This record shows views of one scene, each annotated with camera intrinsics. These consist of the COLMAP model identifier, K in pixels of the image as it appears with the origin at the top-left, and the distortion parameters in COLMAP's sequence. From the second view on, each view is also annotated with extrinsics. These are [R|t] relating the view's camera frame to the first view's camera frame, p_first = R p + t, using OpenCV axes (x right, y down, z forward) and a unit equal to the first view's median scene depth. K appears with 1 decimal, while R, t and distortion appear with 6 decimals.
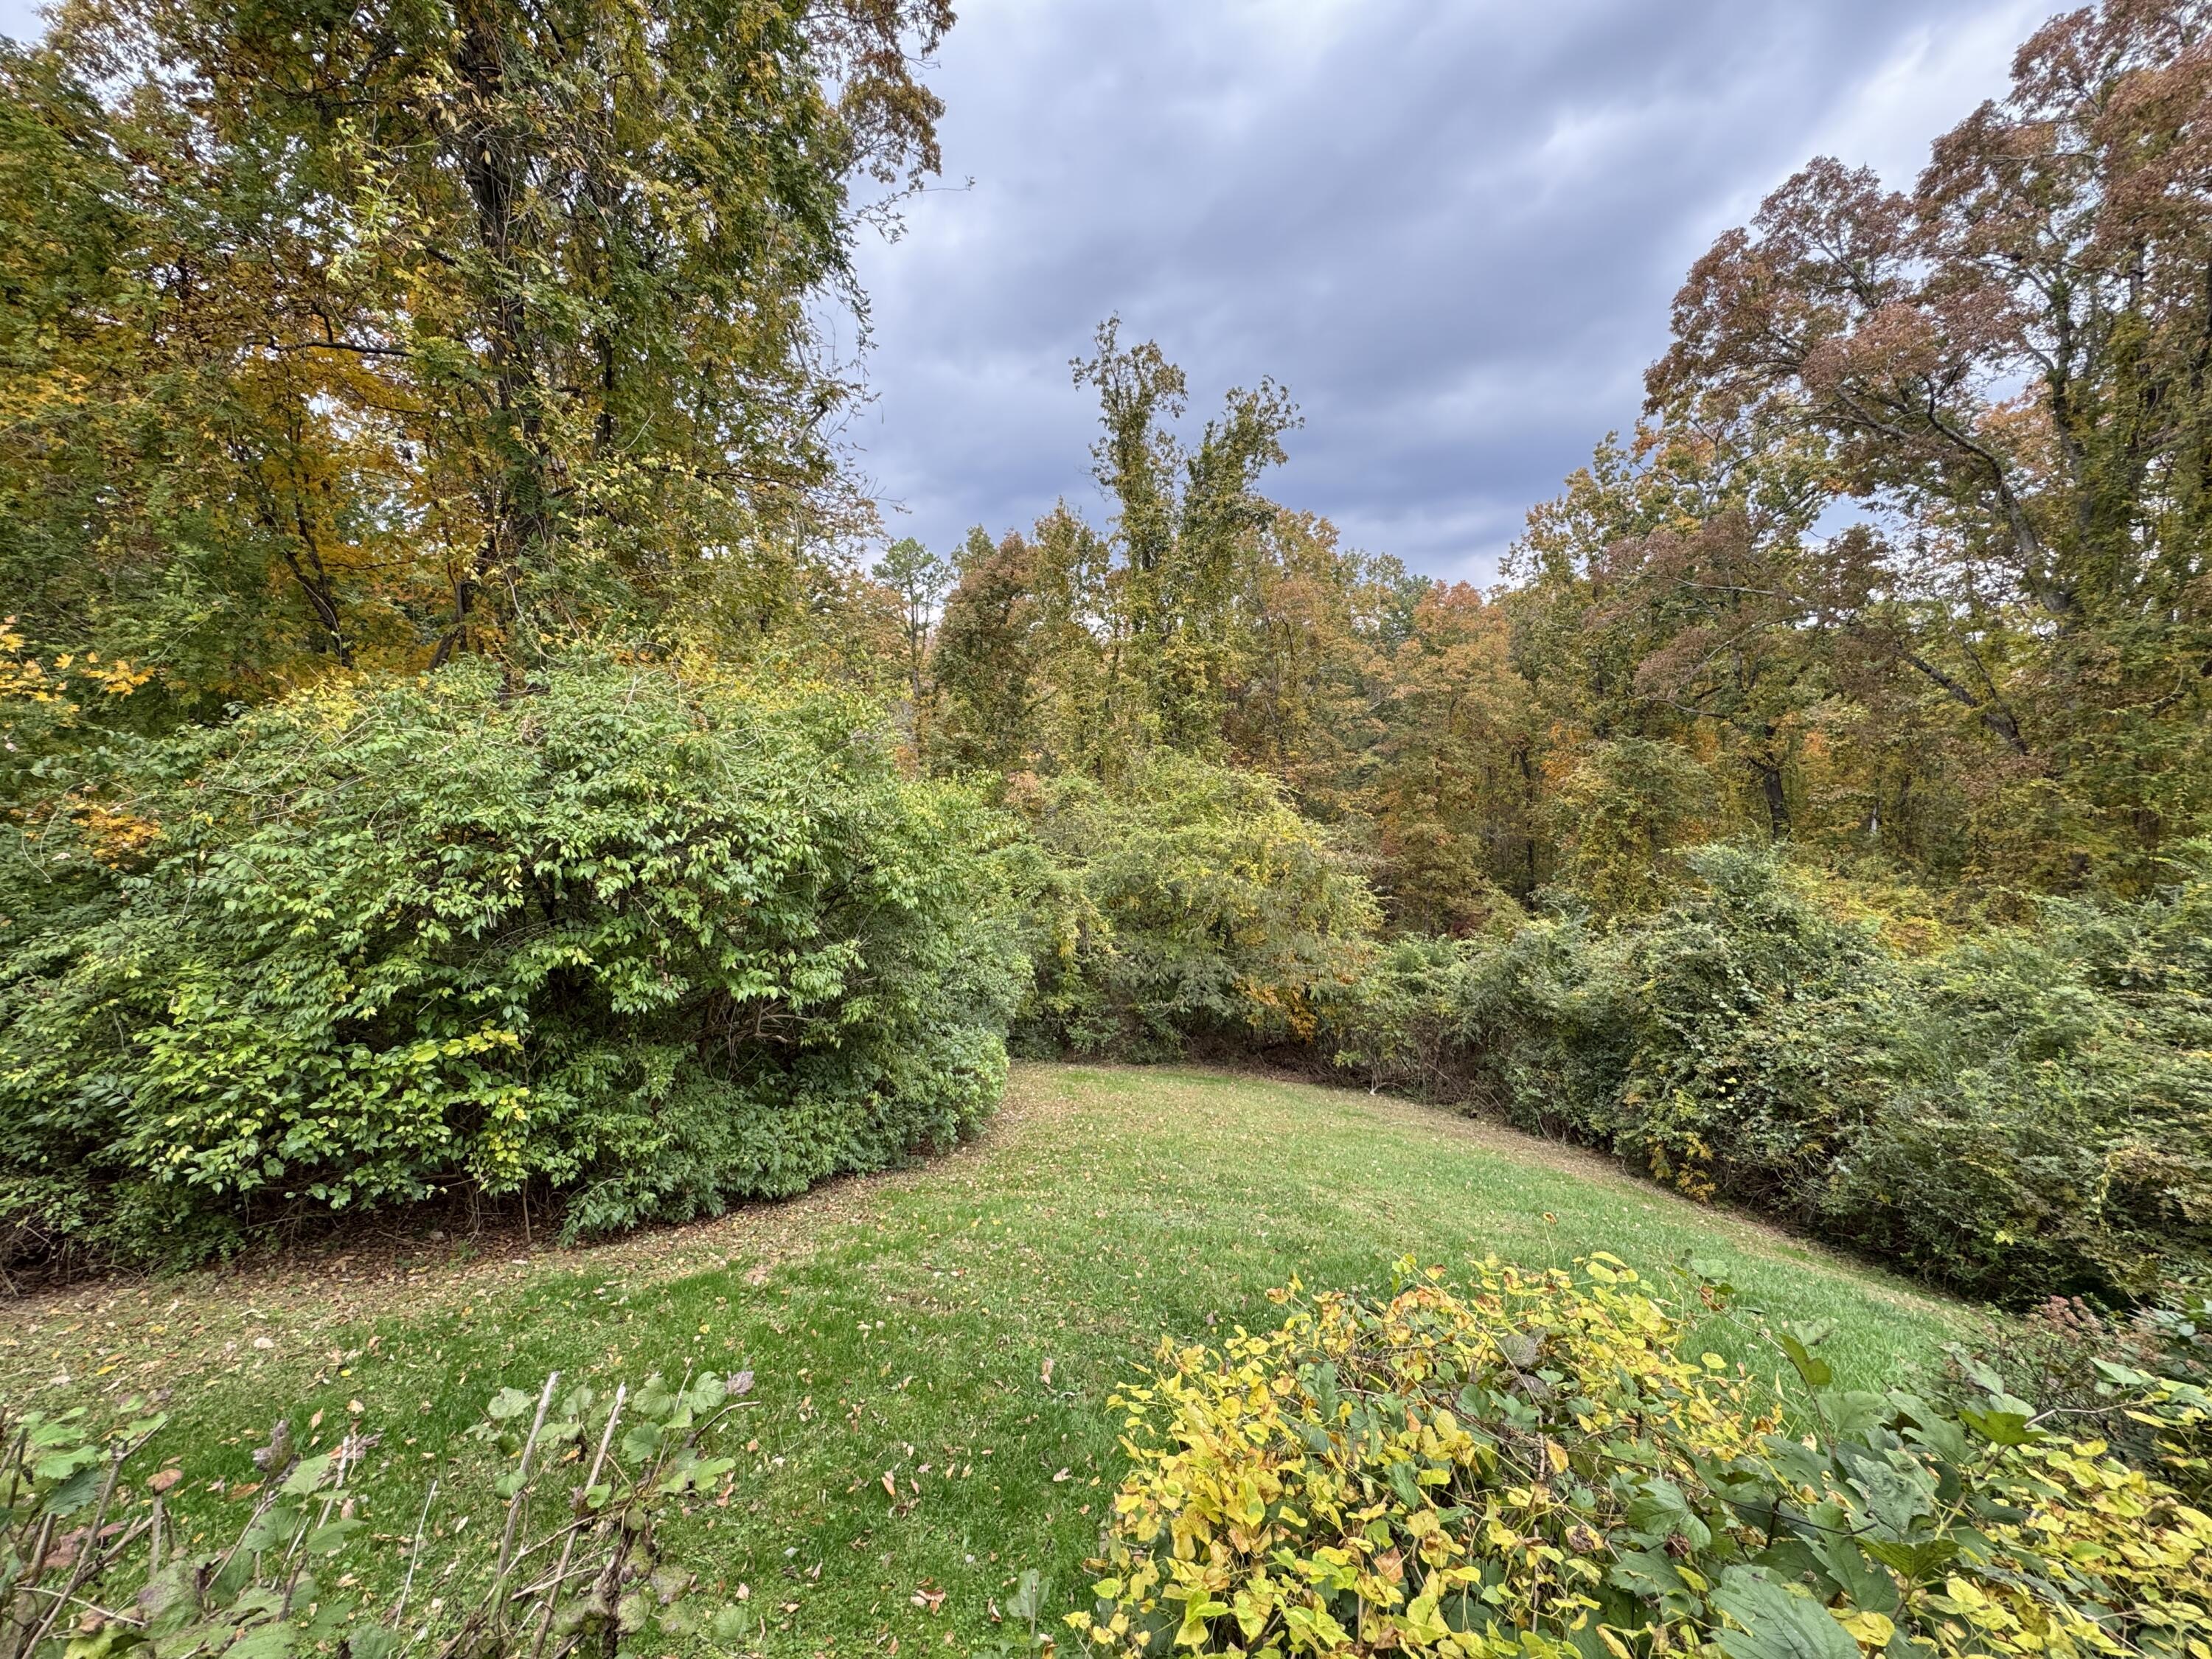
lens RADIAL K [[890.7, 0, 1107.9], [0, 890.7, 826.1], [0, 0, 1]] dist [-0.004676, 0.000892]
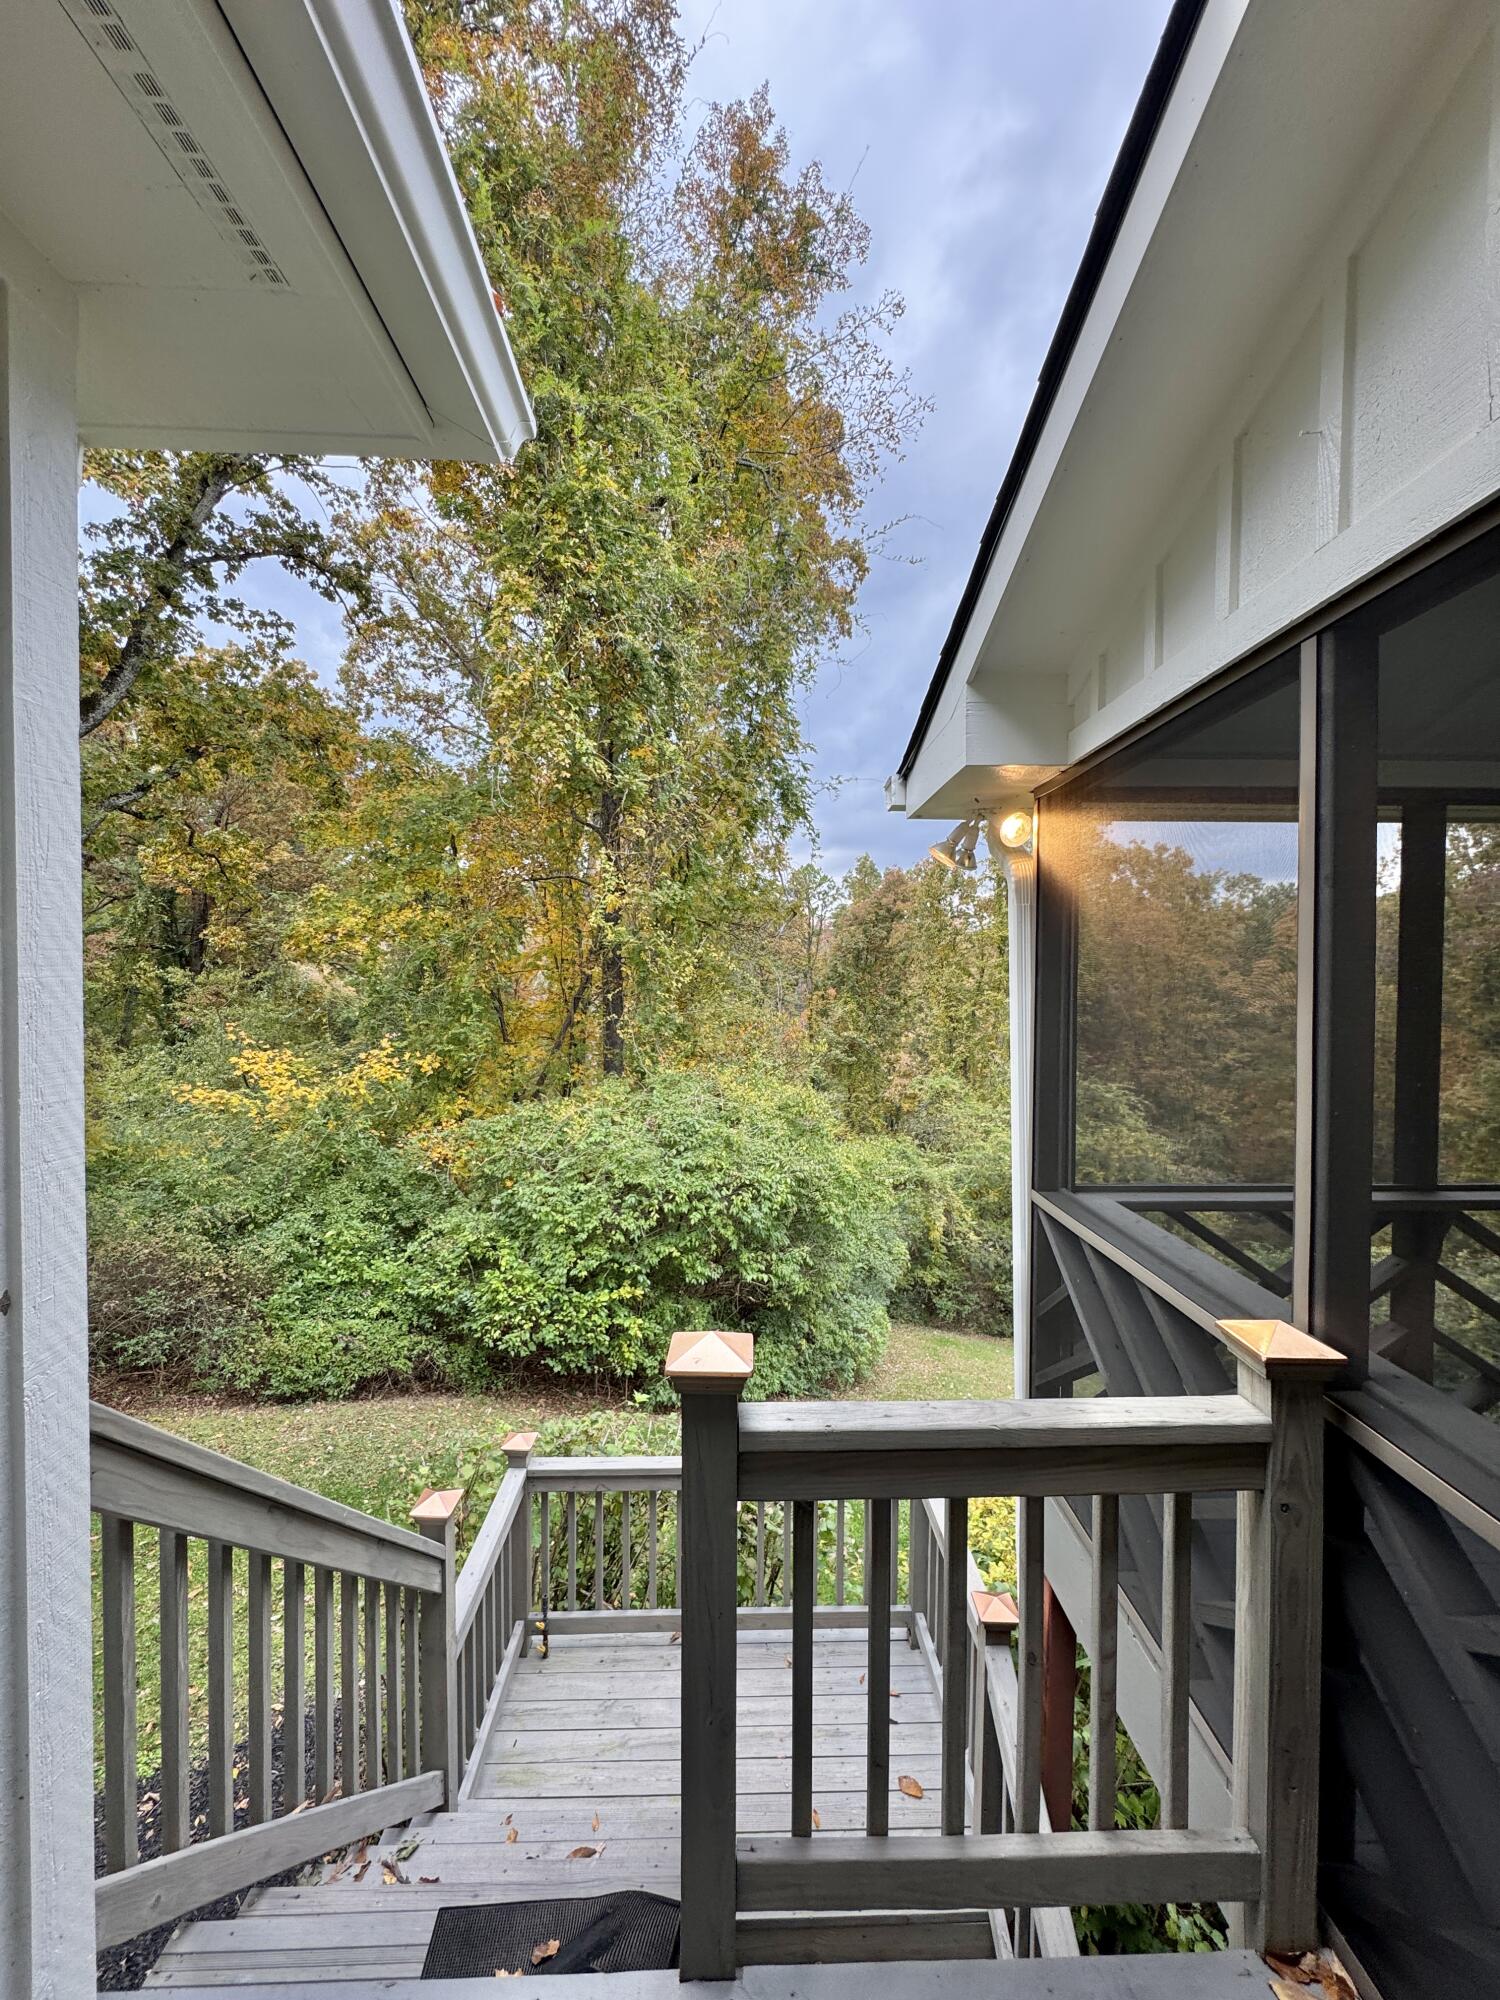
lens RADIAL K [[805.3, 0, 748.0], [0, 805.3, 996.9], [0, 0, 1]] dist [-0.004676, 0.000892]
pose [[0.961913, 0.014744, -0.272958, 0.014687], [-0.044980, 0.993470, -0.104849, -0.197671], [0.269630, 0.113133, 0.956295, -0.593765]]
